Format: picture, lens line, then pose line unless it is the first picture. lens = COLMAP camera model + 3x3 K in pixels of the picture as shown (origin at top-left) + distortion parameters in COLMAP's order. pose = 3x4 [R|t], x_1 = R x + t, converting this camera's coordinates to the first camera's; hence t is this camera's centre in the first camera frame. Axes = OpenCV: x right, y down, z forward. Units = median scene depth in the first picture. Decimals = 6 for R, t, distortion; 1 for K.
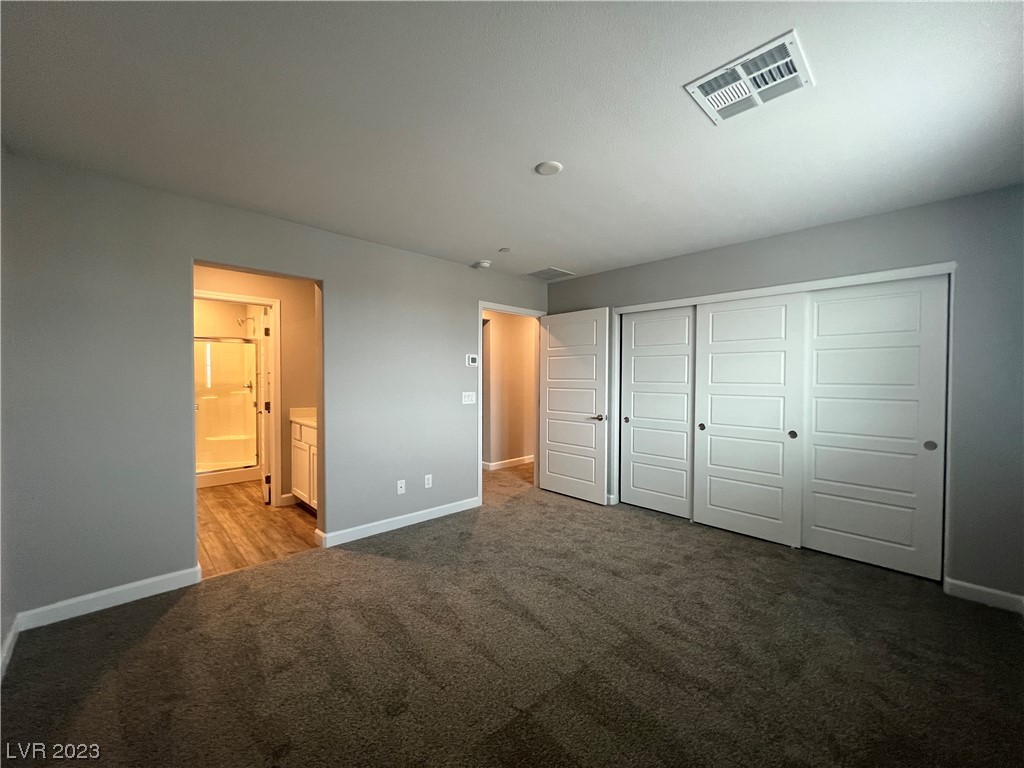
lens RADIAL K [[409.1, 0, 514.9], [0, 409.1, 383.7], [0, 0, 1]] dist [-0.003634, 0.001324]
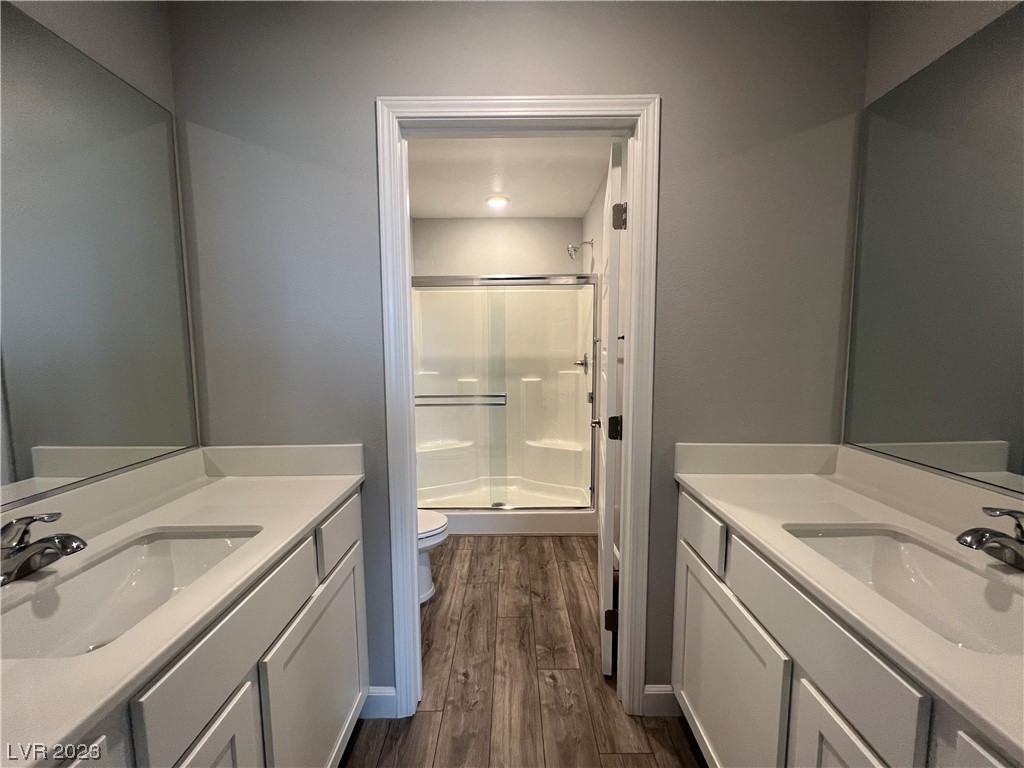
lens RADIAL K [[409.1, 0, 513.8], [0, 409.1, 385.7], [0, 0, 1]] dist [-0.003634, 0.001324]
pose [[0.721324, 0.062507, -0.689772, -0.431191], [-0.005601, 0.996413, 0.084437, -0.012736], [0.692576, -0.057043, 0.719086, 0.691862]]
